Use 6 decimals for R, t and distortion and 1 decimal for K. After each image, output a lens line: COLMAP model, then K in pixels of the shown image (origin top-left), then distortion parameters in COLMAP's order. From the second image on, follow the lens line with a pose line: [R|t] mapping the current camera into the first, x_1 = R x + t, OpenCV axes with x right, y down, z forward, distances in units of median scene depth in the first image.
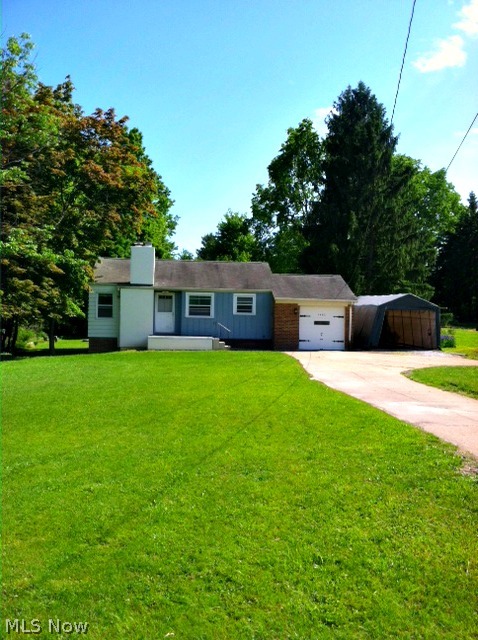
lens RADIAL K [[628.4, 0, 220.7], [0, 628.4, 322.8], [0, 0, 1]] dist [0.133201, -0.386671]
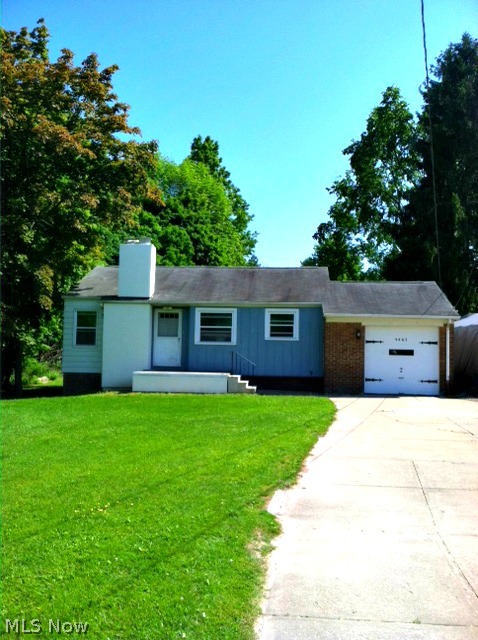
lens RADIAL K [[628.4, 0, 220.7], [0, 628.4, 322.8], [0, 0, 1]] dist [0.133201, -0.386671]
pose [[0.983342, -0.009168, -0.181532, 0.095903], [-0.000165, 0.998681, -0.051335, 0.003152], [0.181763, 0.050510, 0.982044, 0.326853]]
